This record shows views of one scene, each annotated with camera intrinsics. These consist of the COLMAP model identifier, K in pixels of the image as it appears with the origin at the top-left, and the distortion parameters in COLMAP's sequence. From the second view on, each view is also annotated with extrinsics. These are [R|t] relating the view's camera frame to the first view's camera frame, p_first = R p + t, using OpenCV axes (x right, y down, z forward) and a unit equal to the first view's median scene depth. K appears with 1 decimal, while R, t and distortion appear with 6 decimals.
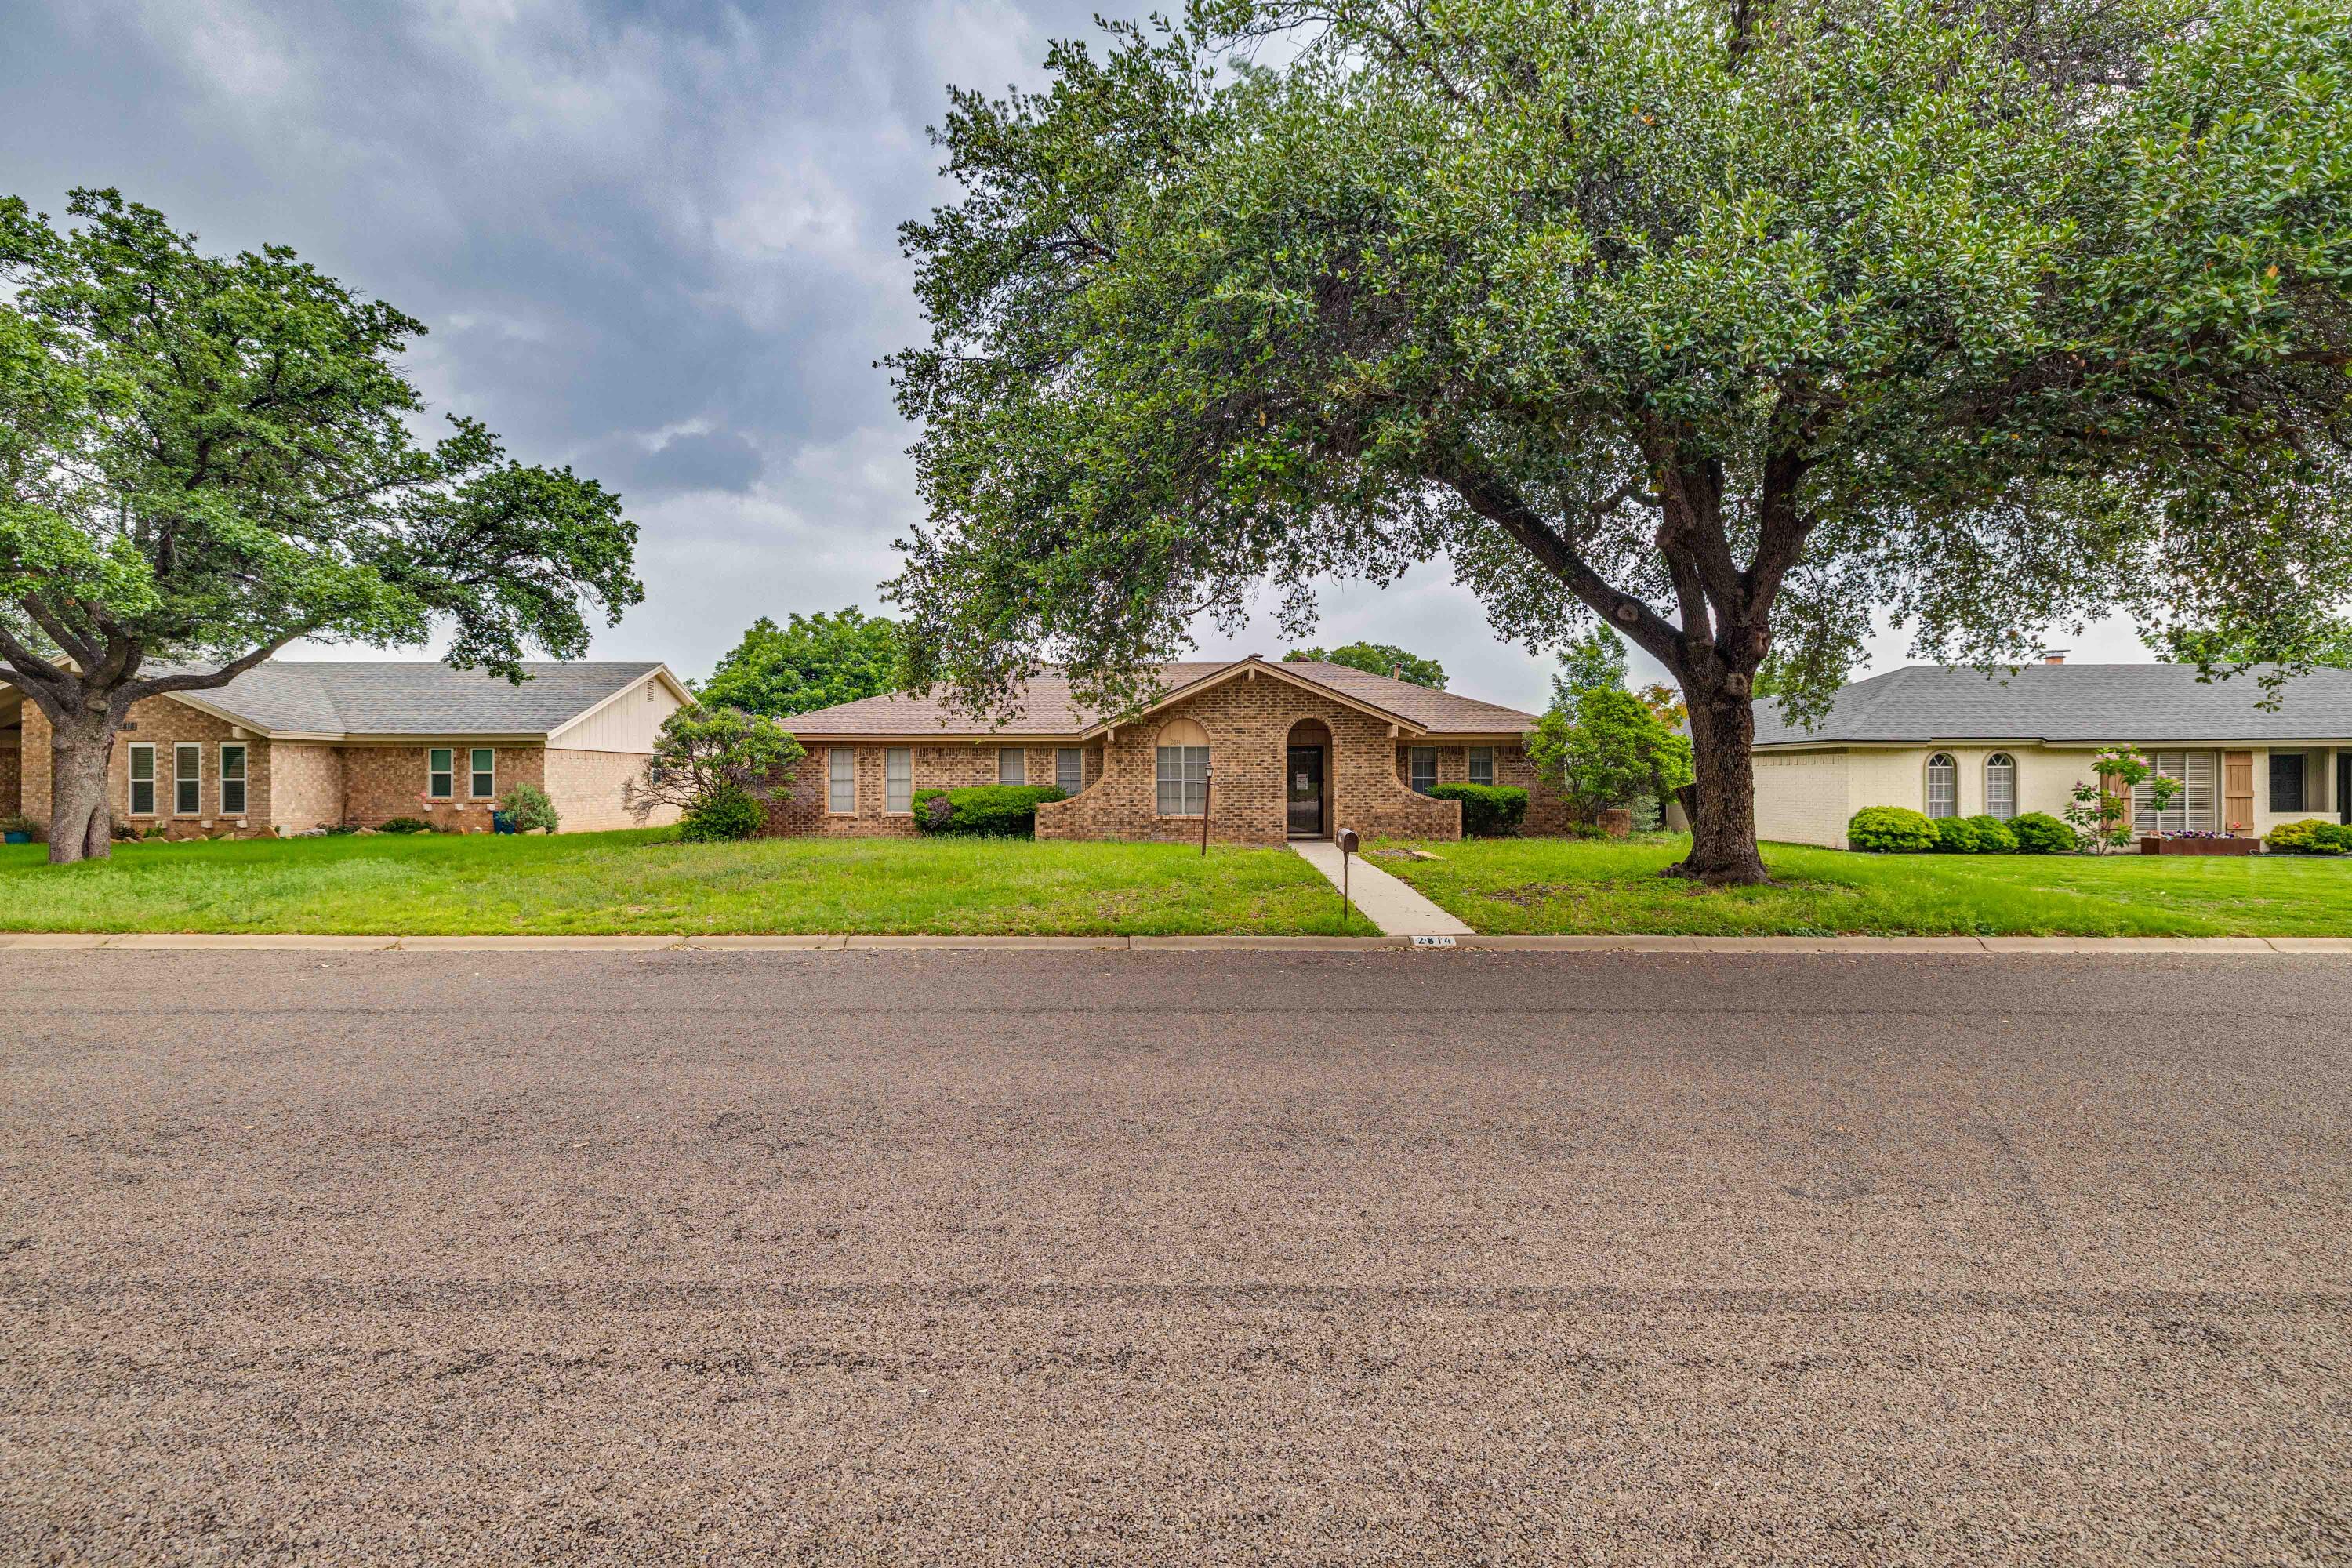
lens RADIAL K [[1003.5, 0, 1166.3], [0, 1003.5, 788.7], [0, 0, 1]] dist [0.000467, 0.000246]
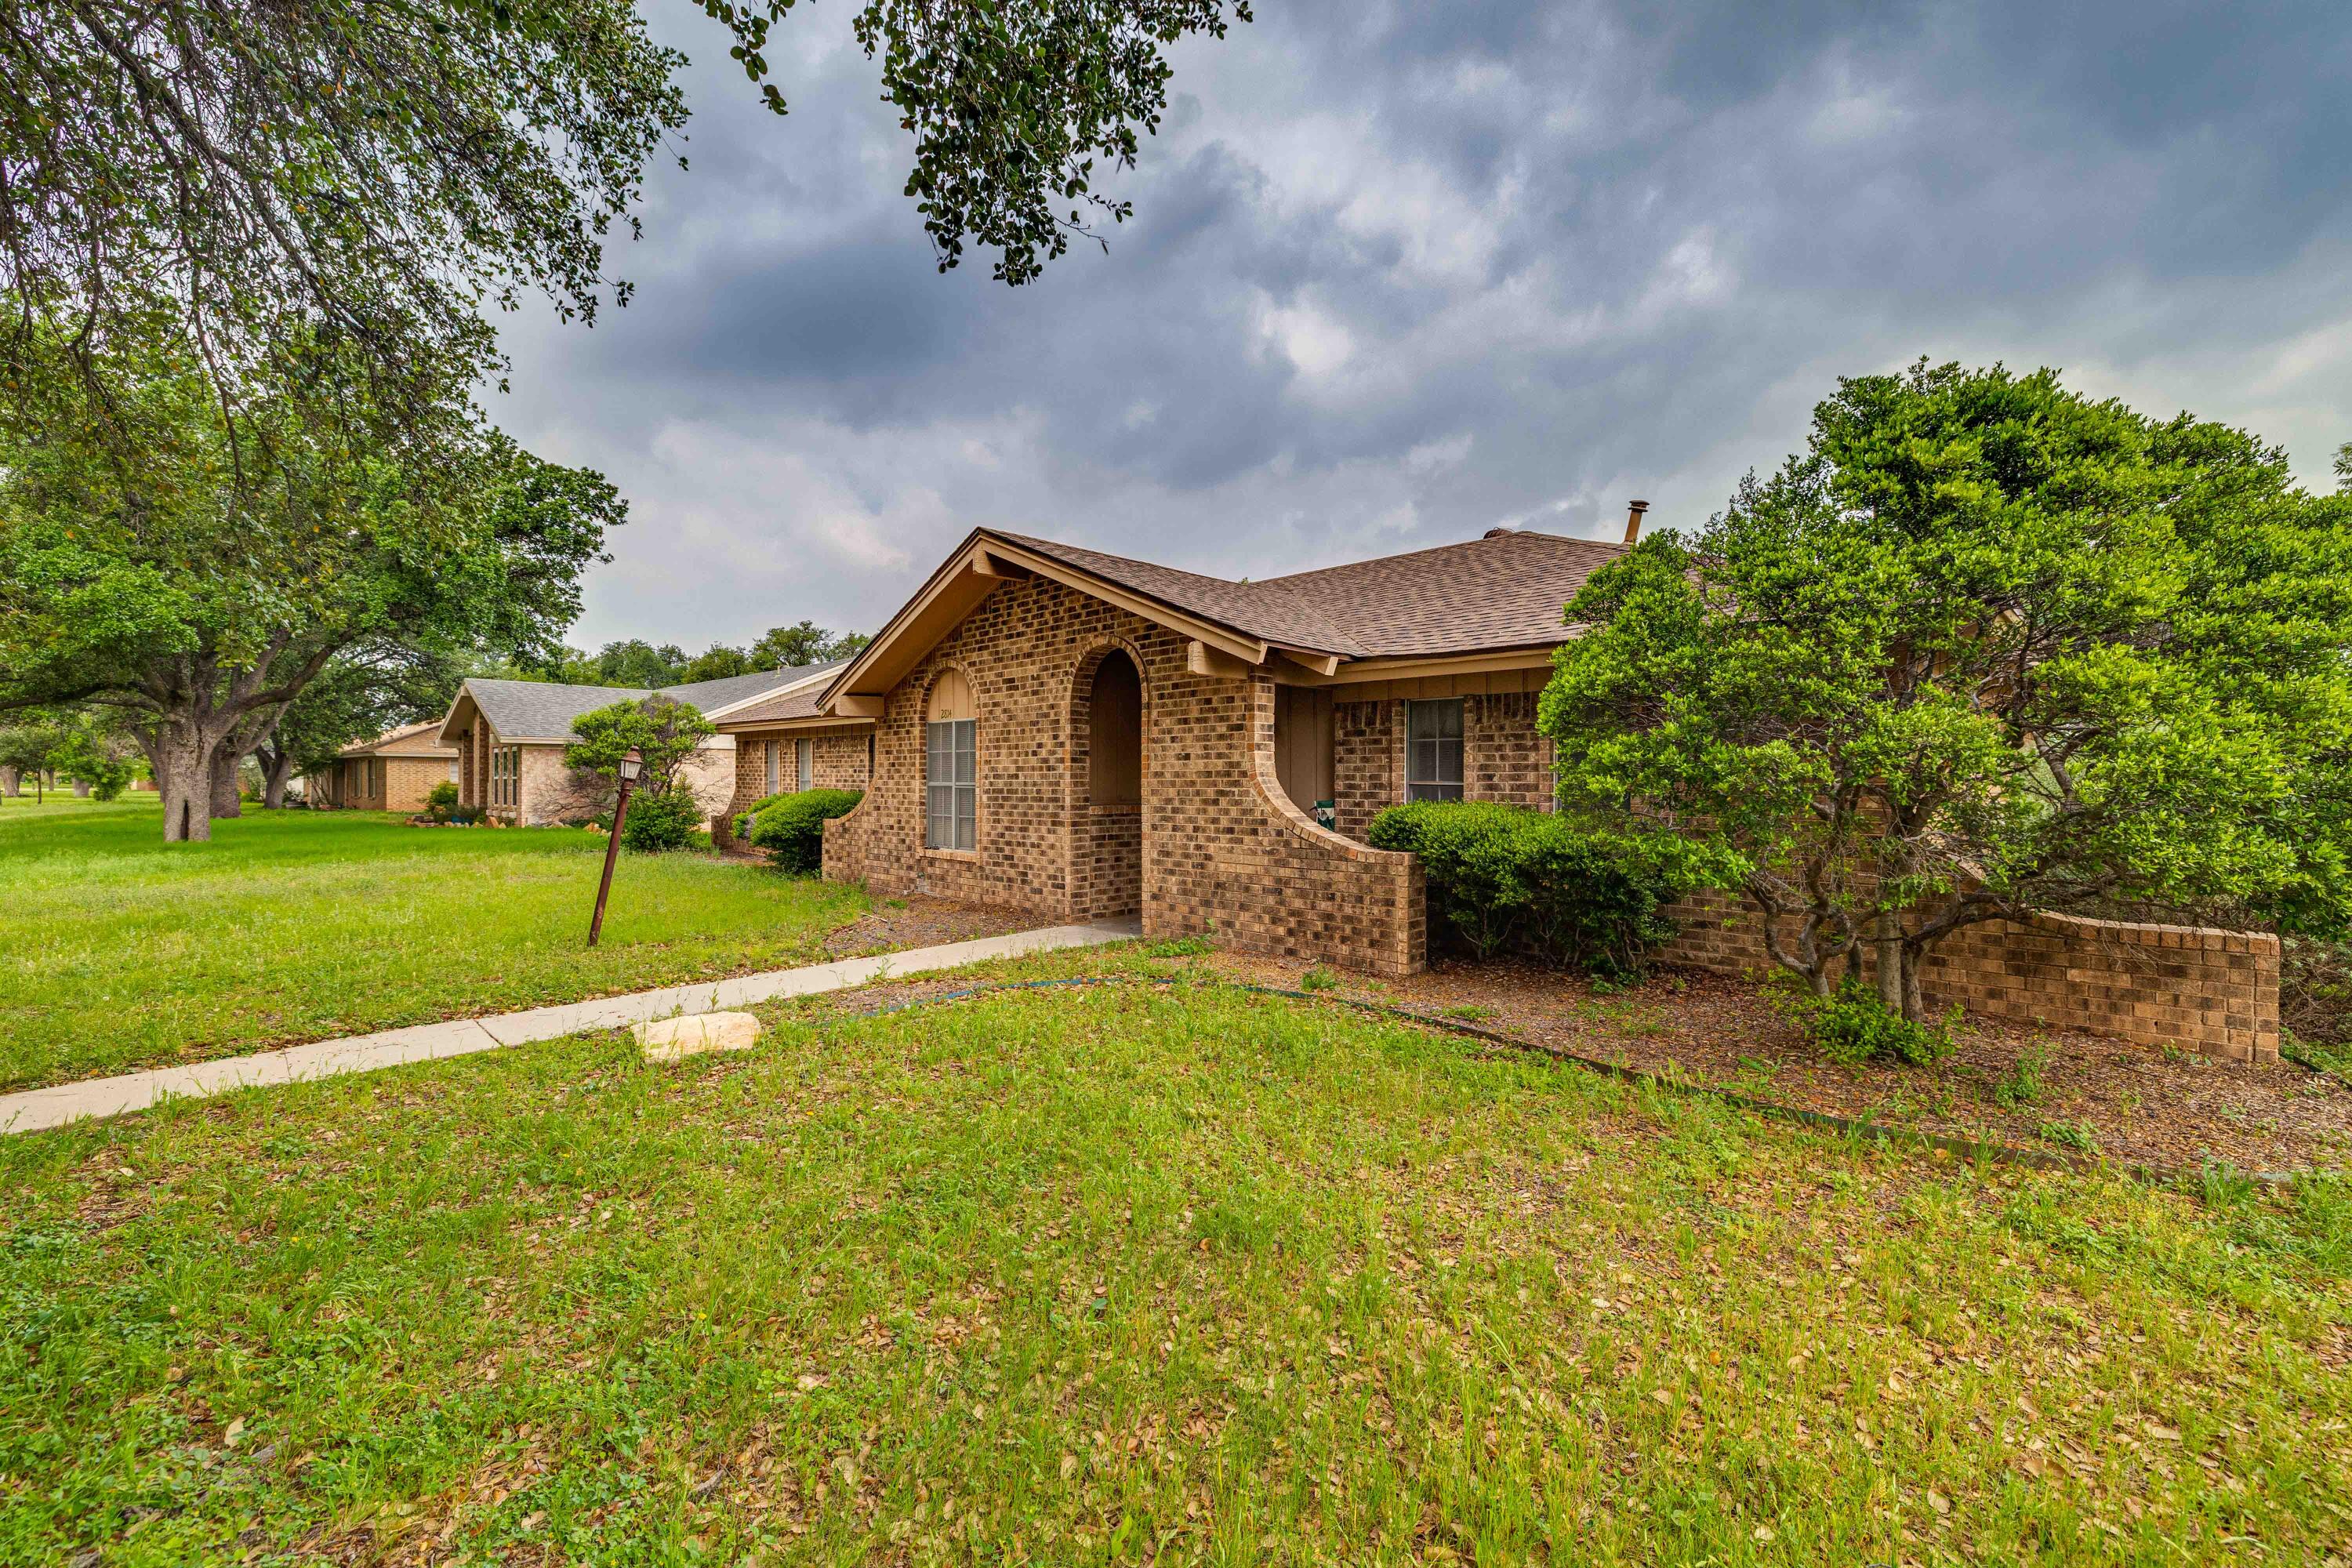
lens RADIAL K [[1003.5, 0, 1161.9], [0, 1003.5, 781.5], [0, 0, 1]] dist [0.000467, 0.000246]
pose [[0.694734, 0.006488, -0.719238, 0.475362], [-0.013905, 0.999894, -0.004411, -0.009381], [0.719133, 0.013066, 0.694750, 0.712728]]
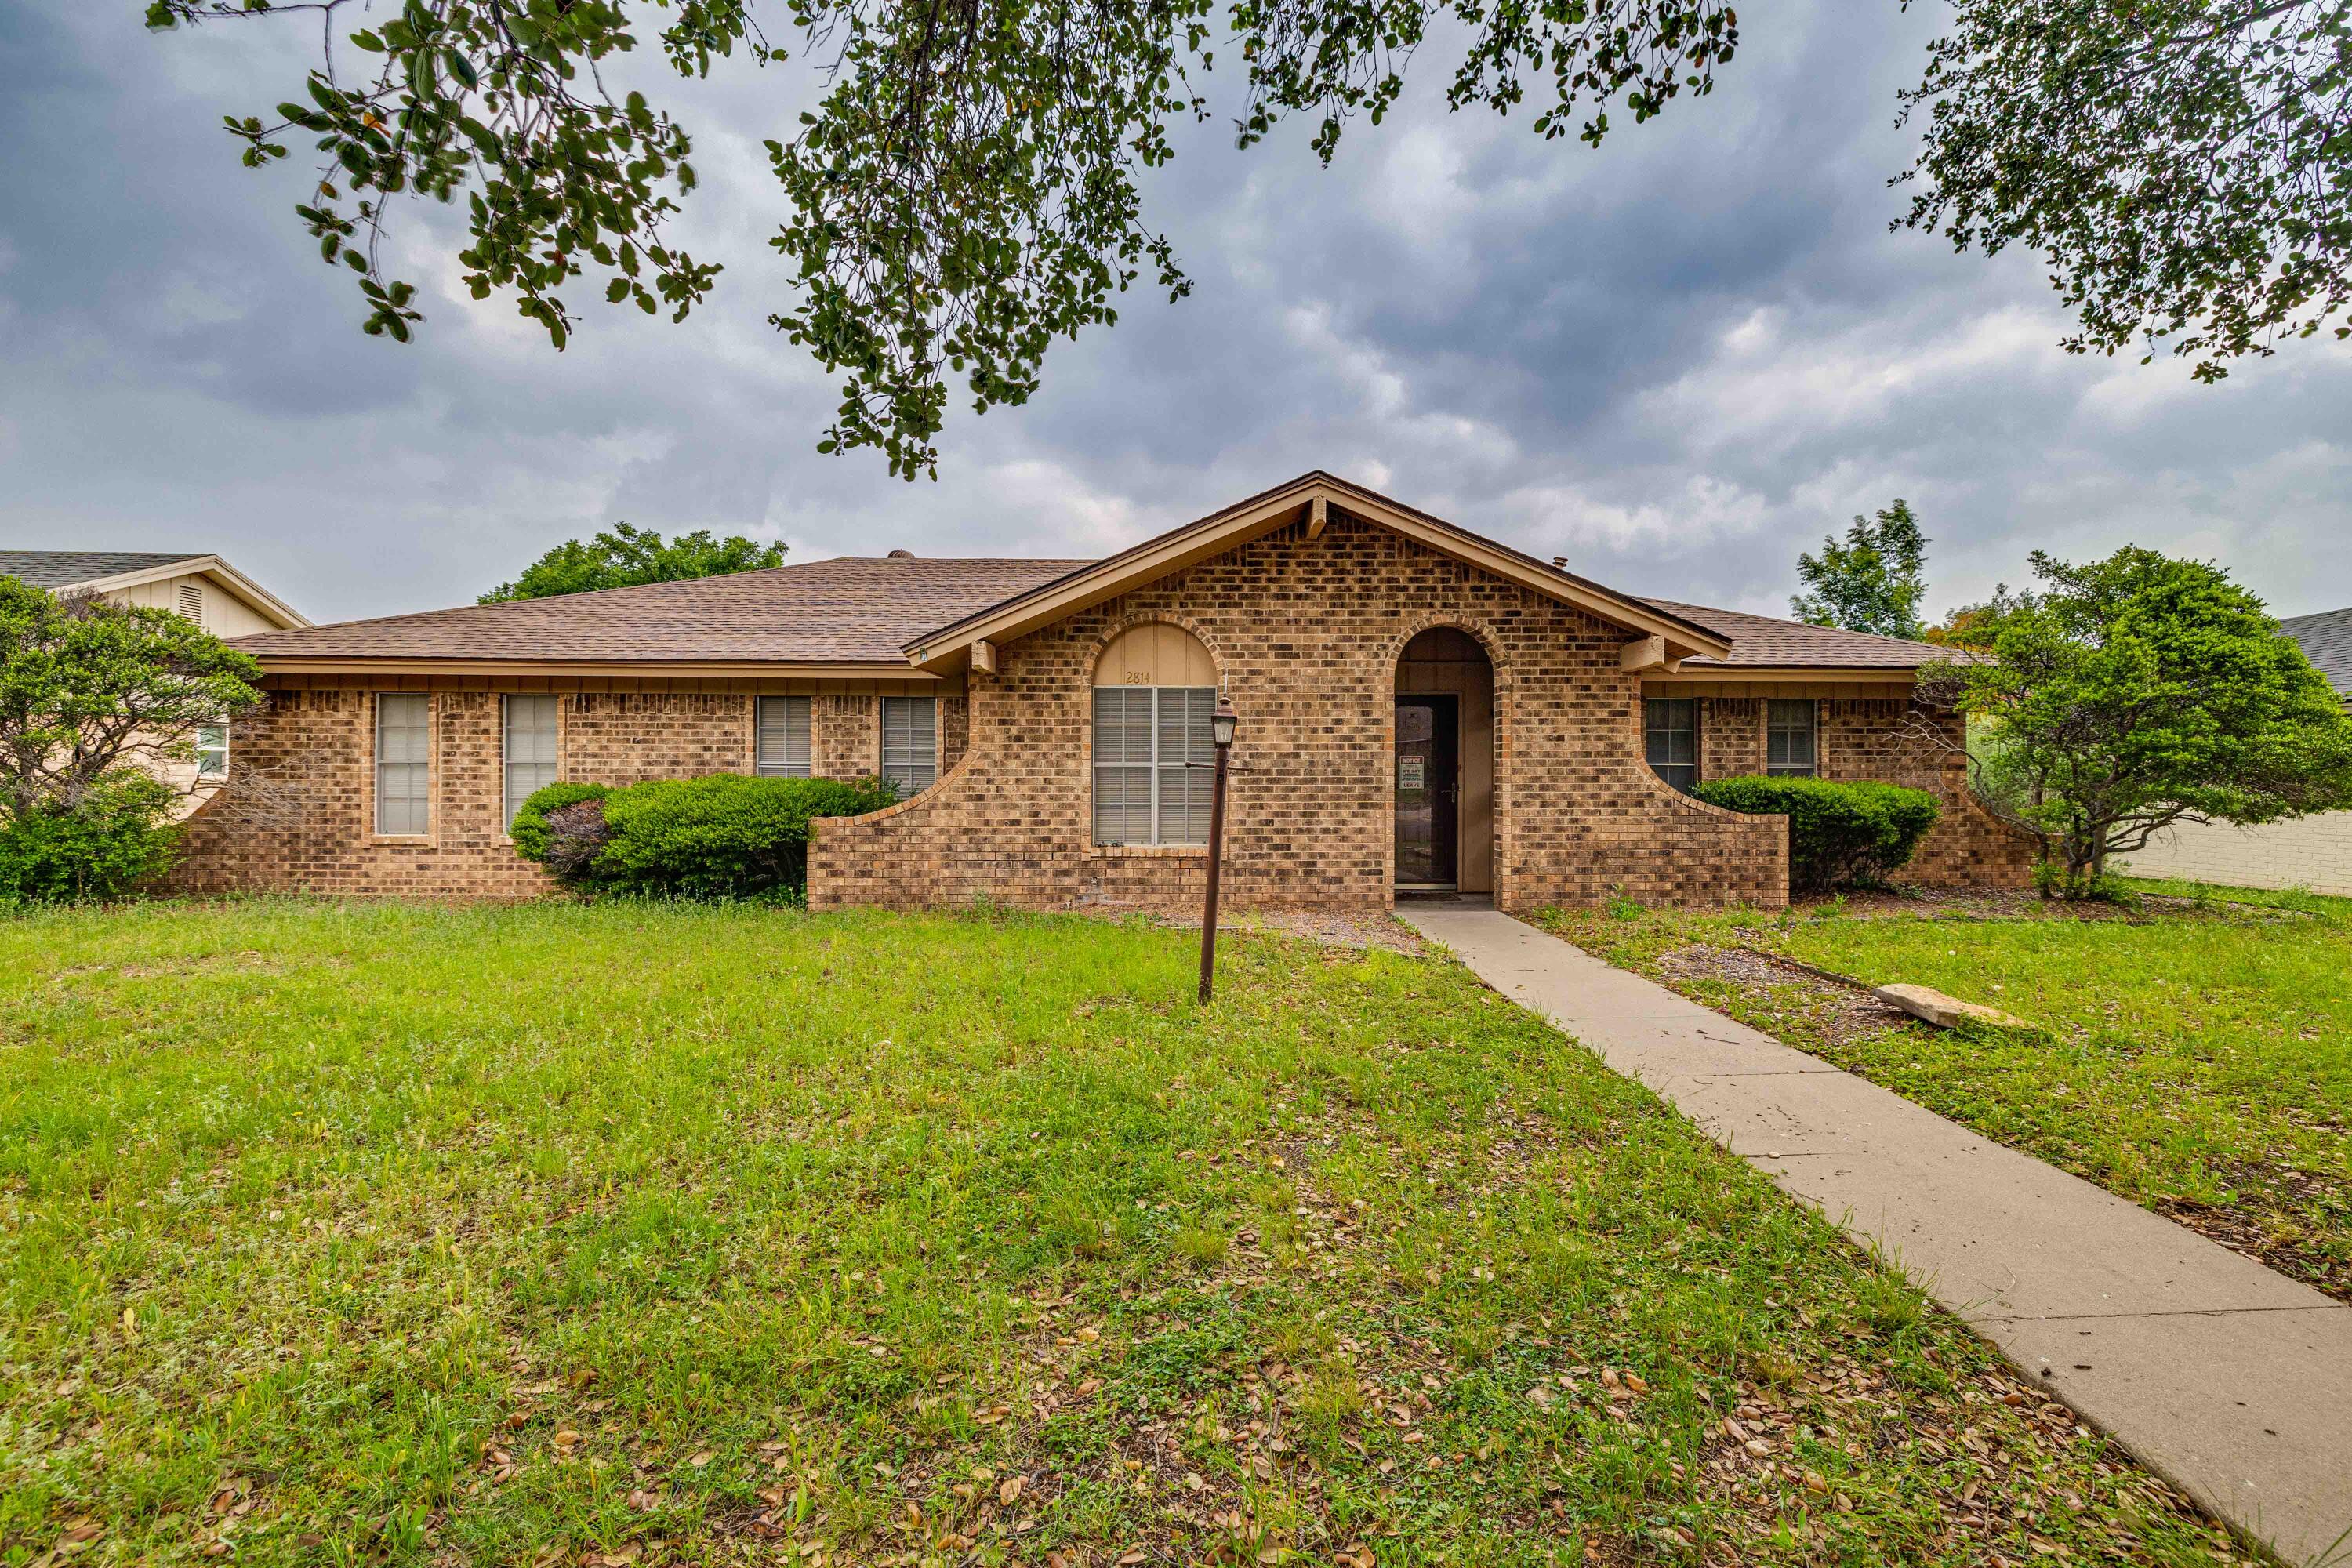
lens RADIAL K [[1003.5, 0, 1190.3], [0, 1003.5, 784.1], [0, 0, 1]] dist [0.000467, 0.000246]
pose [[0.999509, 0.004480, 0.031000, 0.018446], [-0.004158, 0.999937, -0.010433, 0.004056], [-0.031045, 0.010299, 0.999465, 0.568160]]
